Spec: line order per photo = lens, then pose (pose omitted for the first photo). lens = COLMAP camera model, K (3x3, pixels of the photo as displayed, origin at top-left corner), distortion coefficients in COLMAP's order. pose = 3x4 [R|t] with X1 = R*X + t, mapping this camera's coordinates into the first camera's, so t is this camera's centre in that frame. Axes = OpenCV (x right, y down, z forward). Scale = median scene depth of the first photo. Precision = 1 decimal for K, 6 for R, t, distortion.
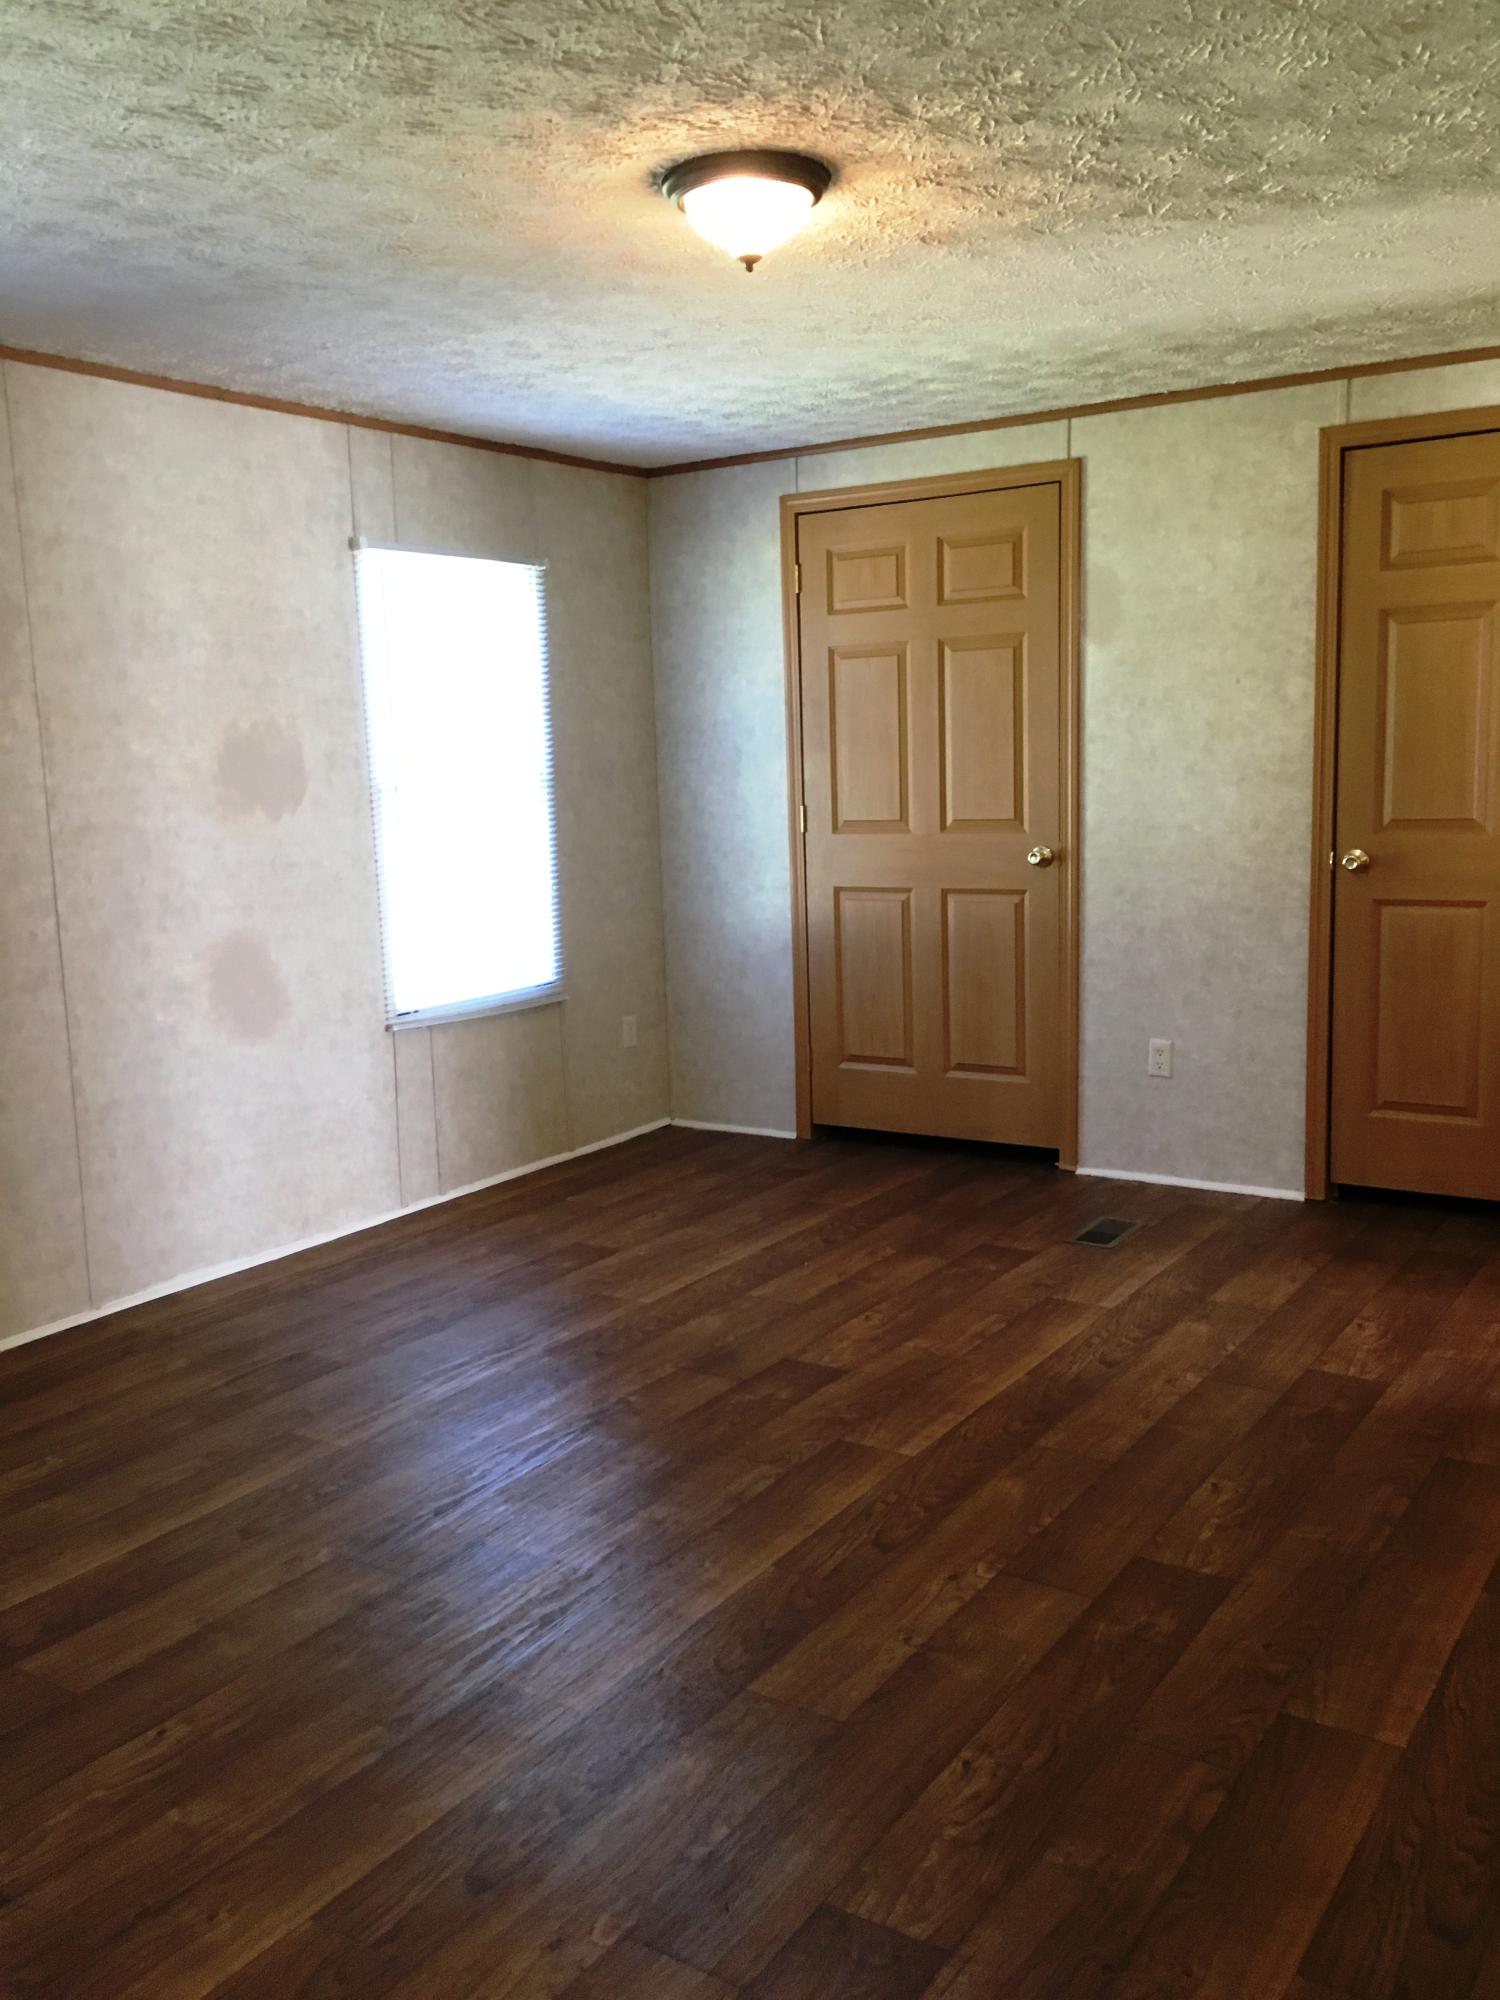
lens RADIAL K [[1640.5, 0, 828.0], [0, 1640.5, 962.9], [0, 0, 1]] dist [0.028167, 0.000057]
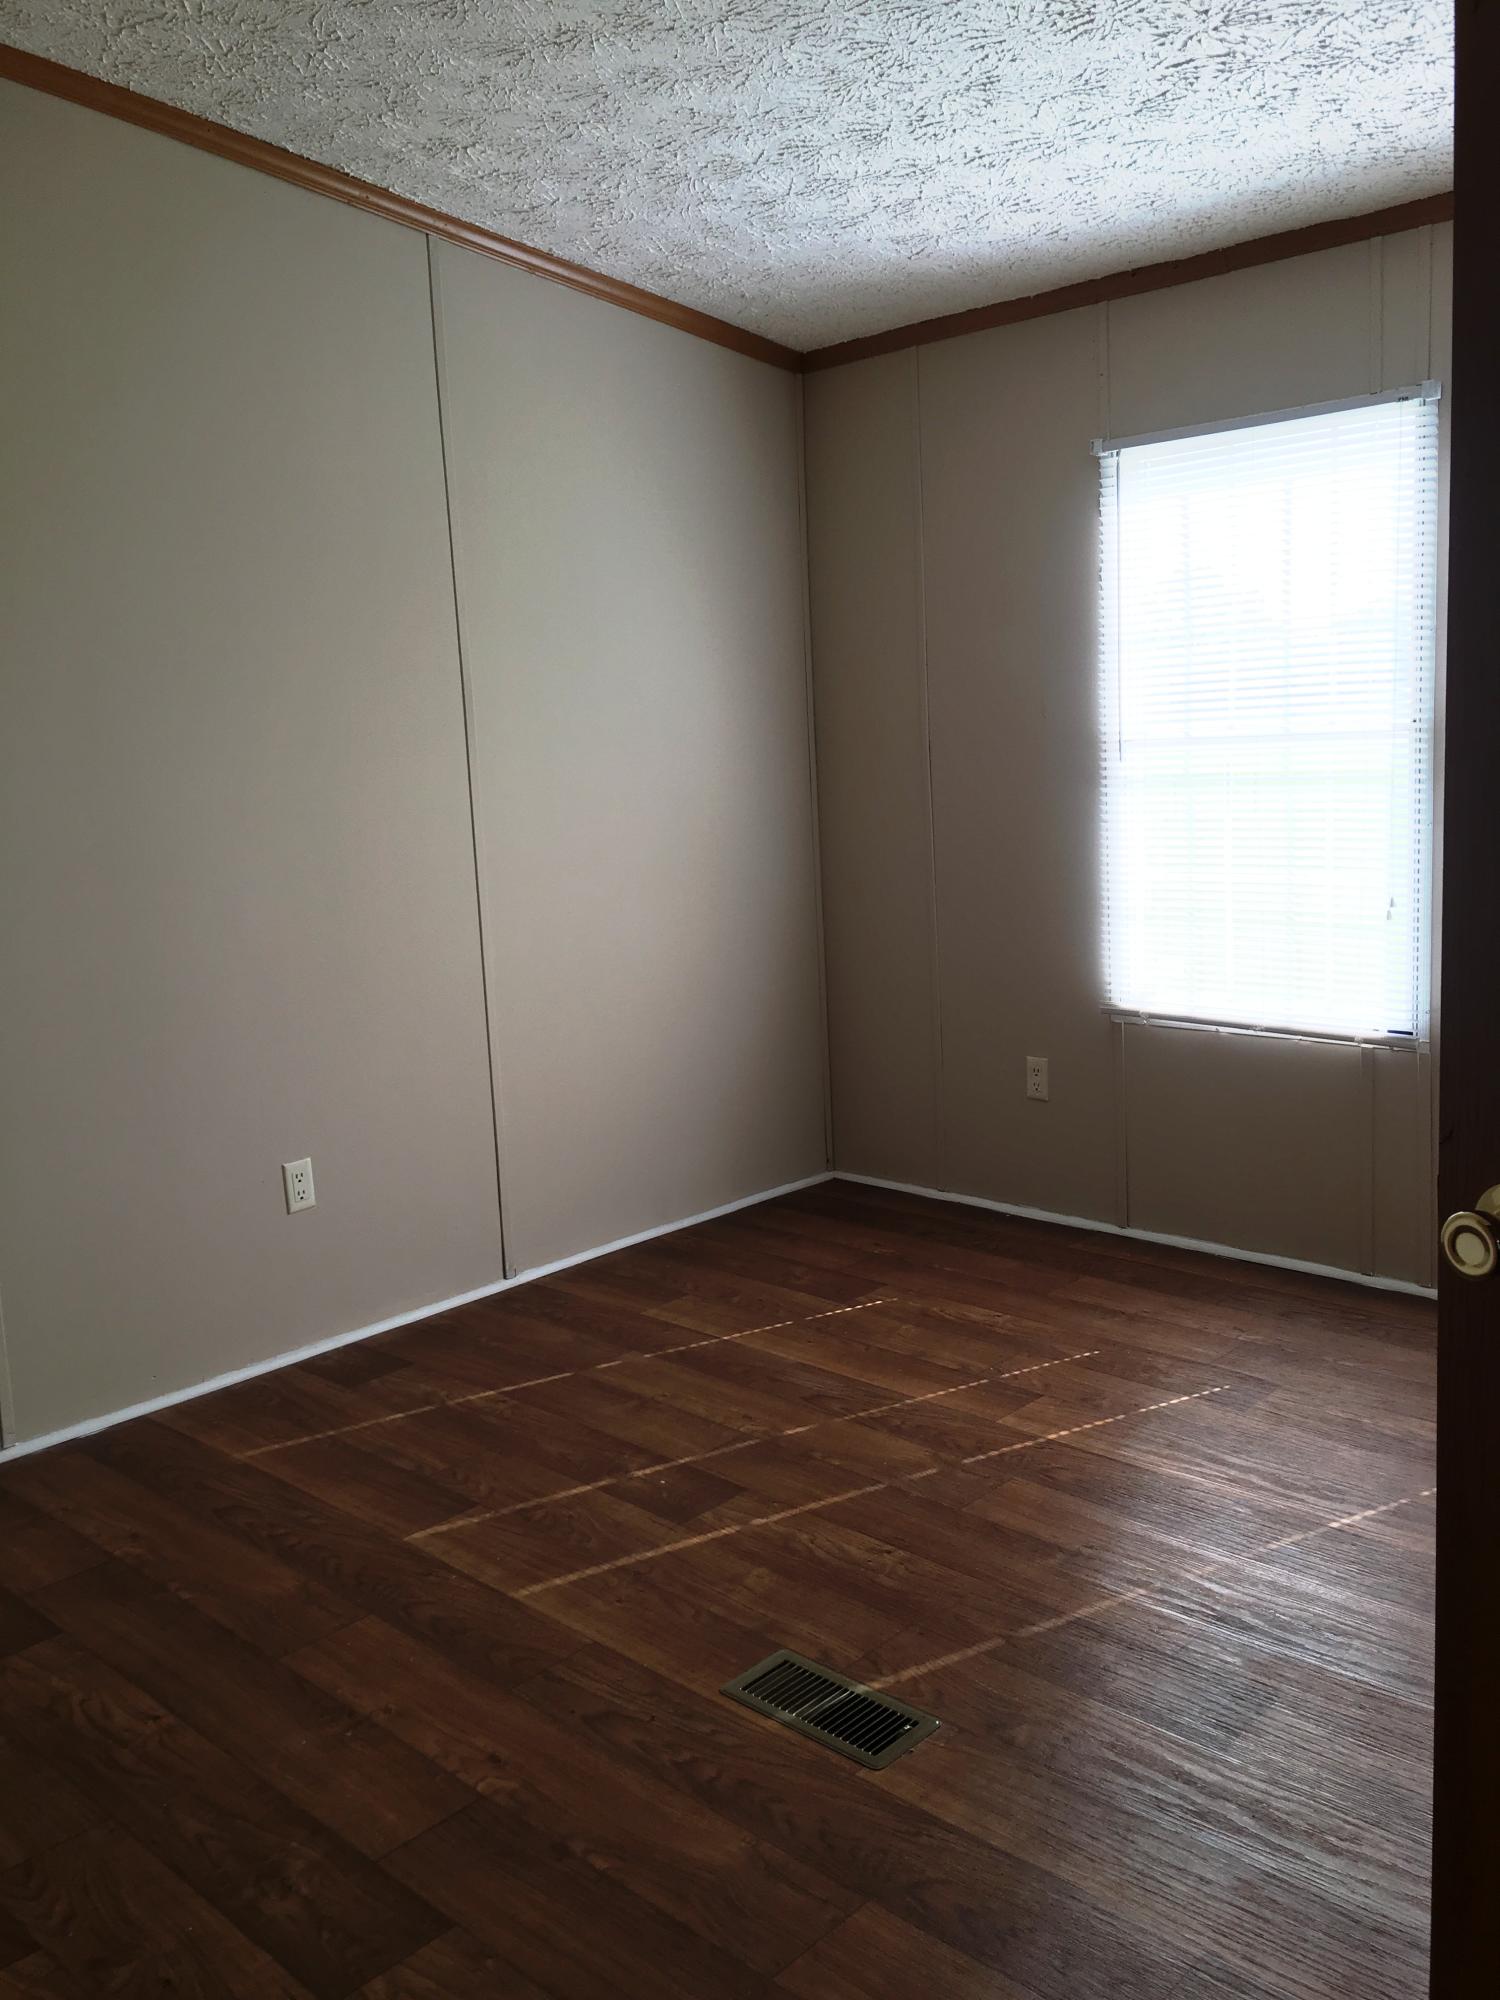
lens RADIAL K [[1717.1, 0, 736.8], [0, 1717.1, 999.1], [0, 0, 1]] dist [0.094427, -0.143585]
pose [[-0.200812, 0.193354, -0.960359, 0.735011], [-0.068863, 0.975117, 0.210724, -0.168439], [0.977206, 0.108449, -0.182500, 1.121091]]
